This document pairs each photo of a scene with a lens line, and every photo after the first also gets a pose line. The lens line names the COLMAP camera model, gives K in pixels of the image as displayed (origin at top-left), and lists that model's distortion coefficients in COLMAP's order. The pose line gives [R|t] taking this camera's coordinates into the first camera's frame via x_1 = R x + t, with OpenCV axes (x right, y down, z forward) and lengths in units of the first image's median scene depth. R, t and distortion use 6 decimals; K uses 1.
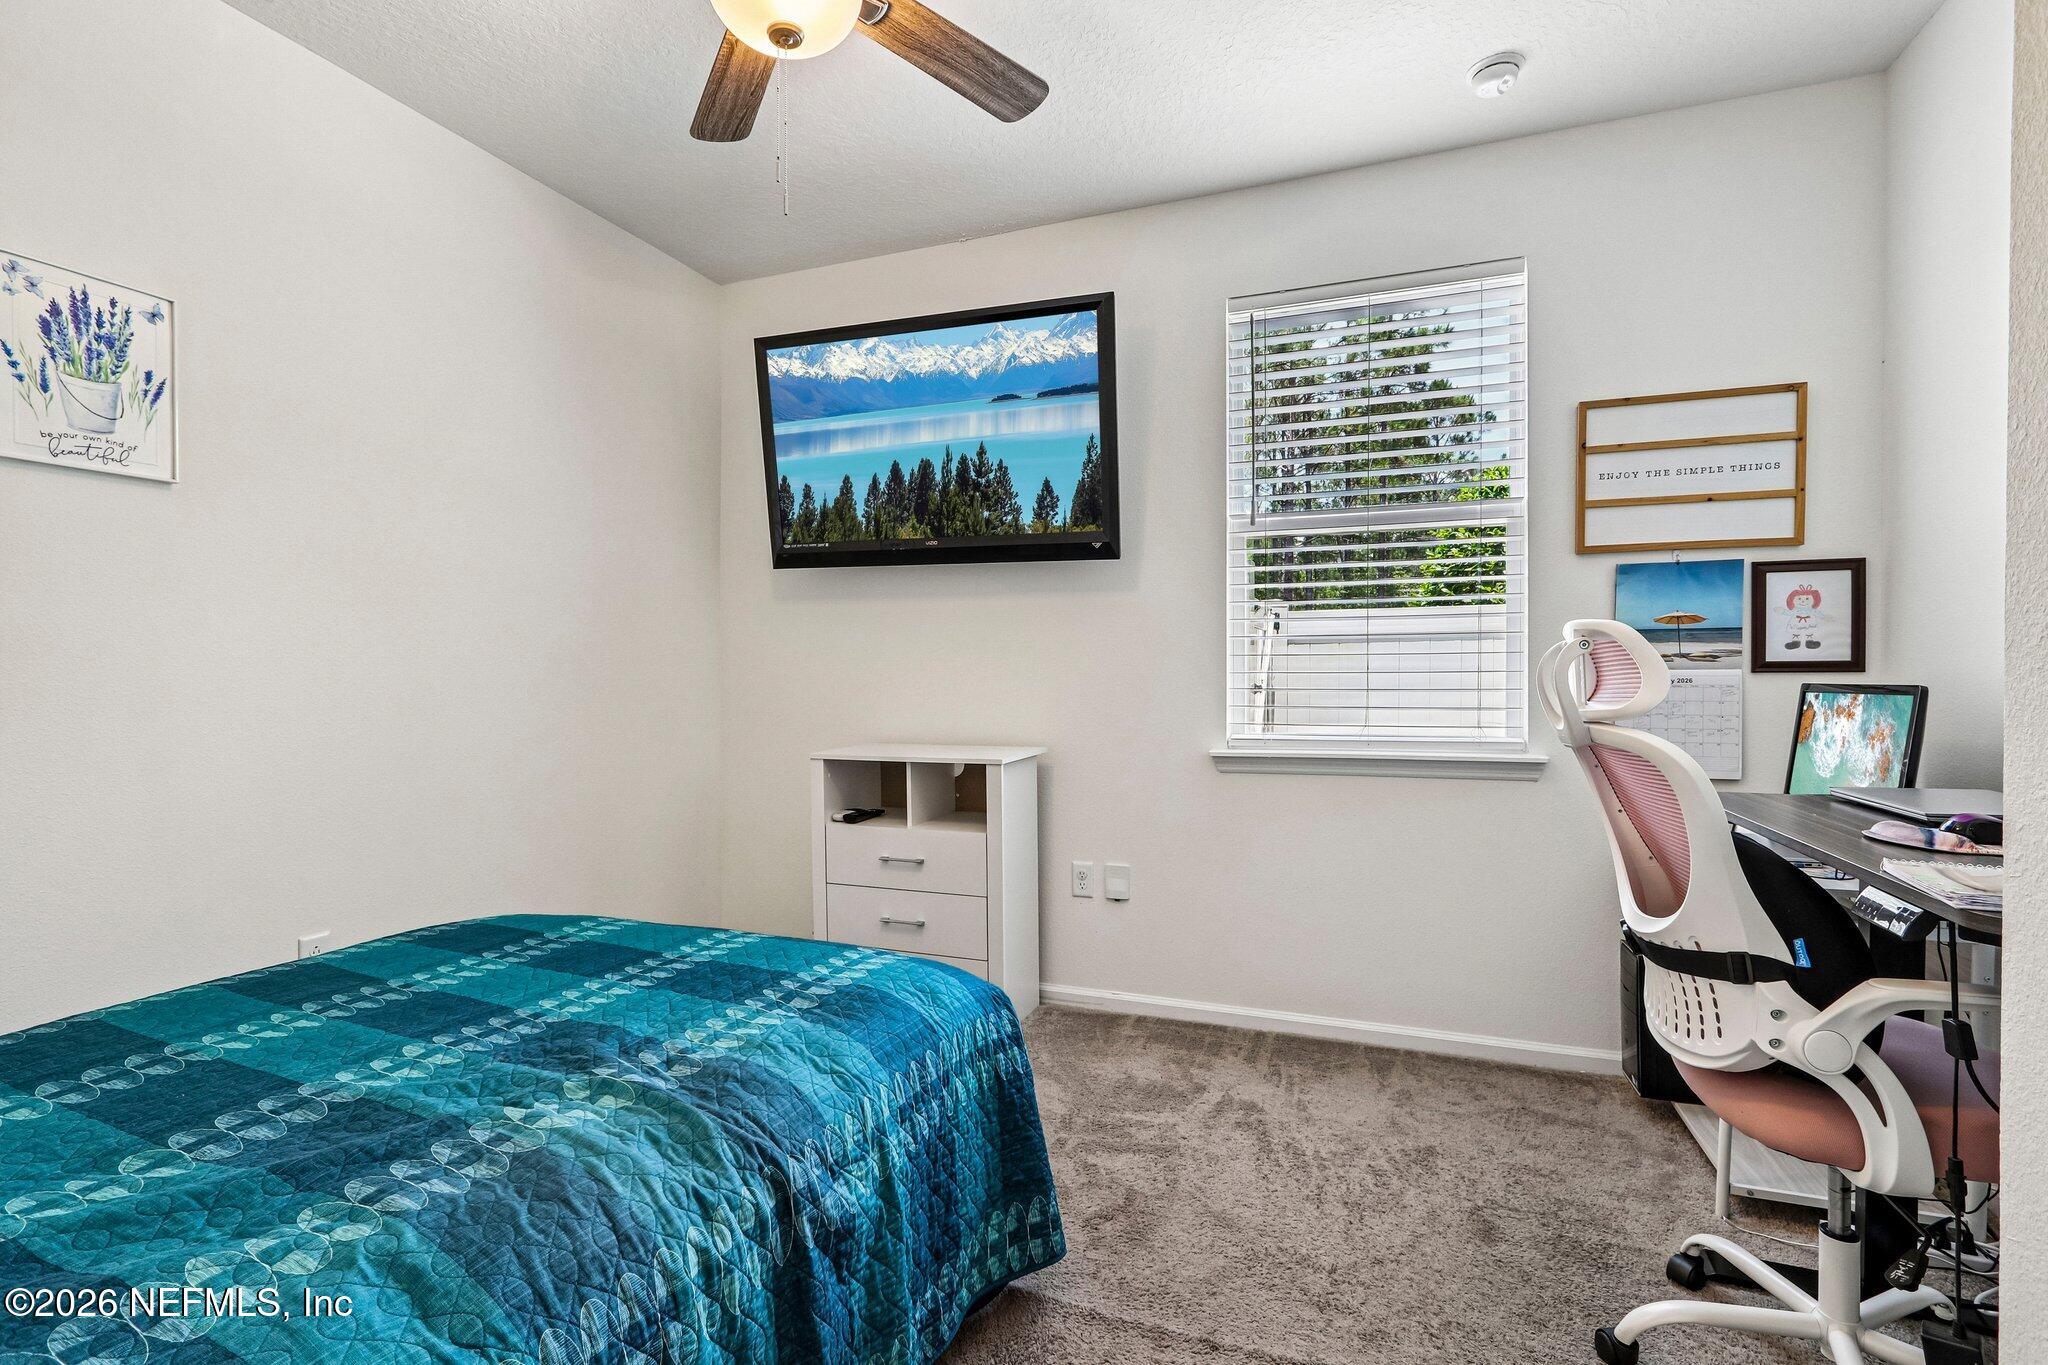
lens RADIAL K [[953.8, 0, 1020.5], [0, 953.8, 688.6], [0, 0, 1]] dist [-0.002801, -0.000157]
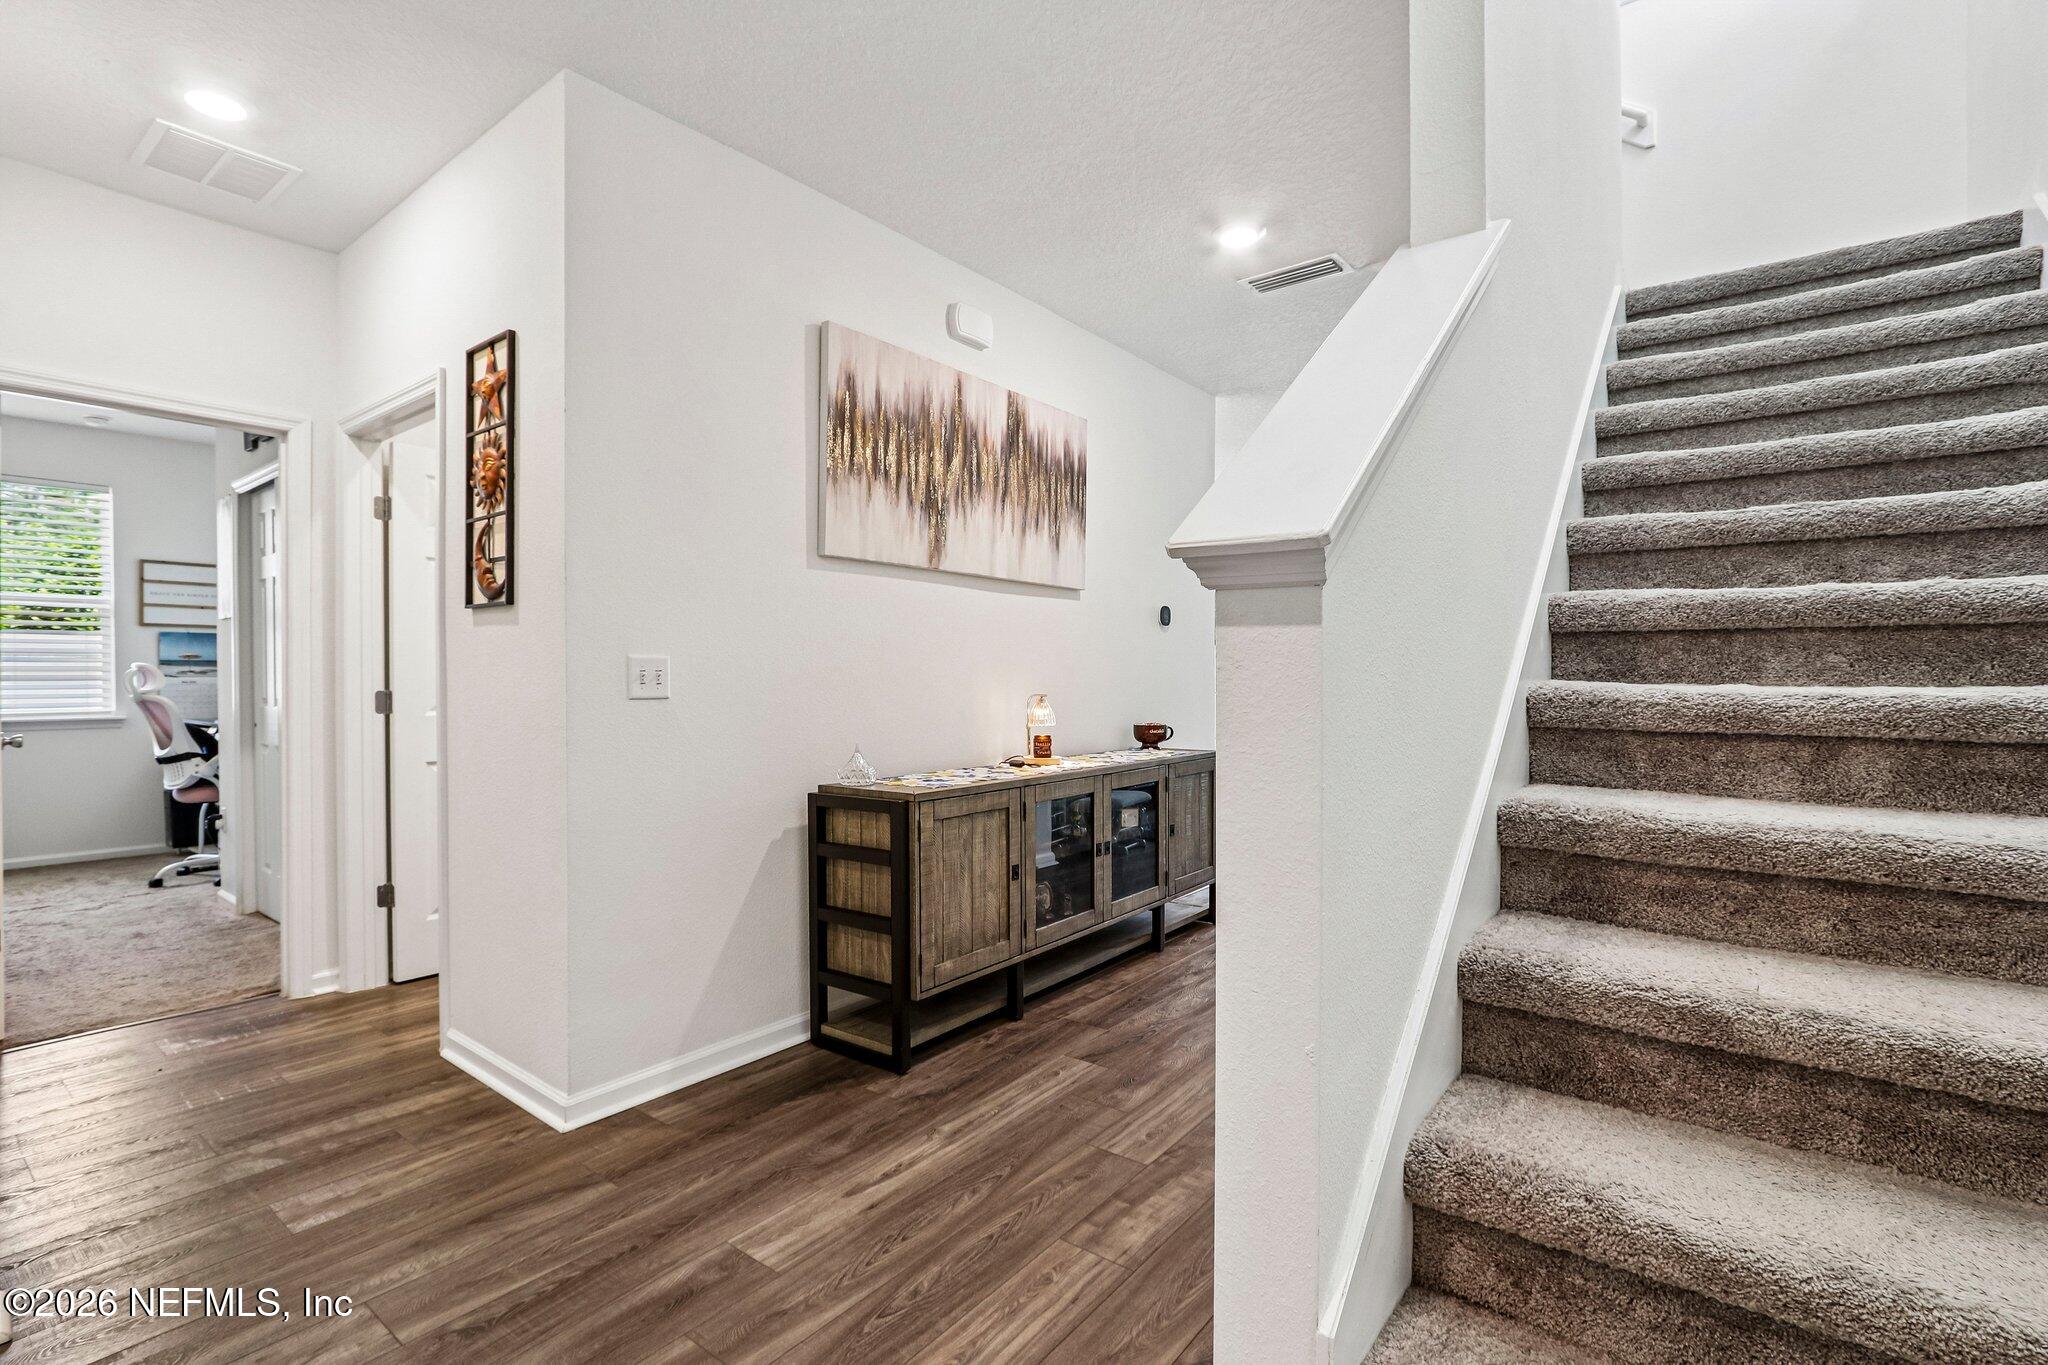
lens RADIAL K [[943.8, 0, 1017.6], [0, 943.8, 690.2], [0, 0, 1]] dist [-0.014331, 0.001548]
pose [[0.292636, -0.009269, 0.956179, -0.981679], [0.009590, 0.999931, 0.006758, 0.017363], [-0.956176, 0.007192, 0.292705, -1.740642]]
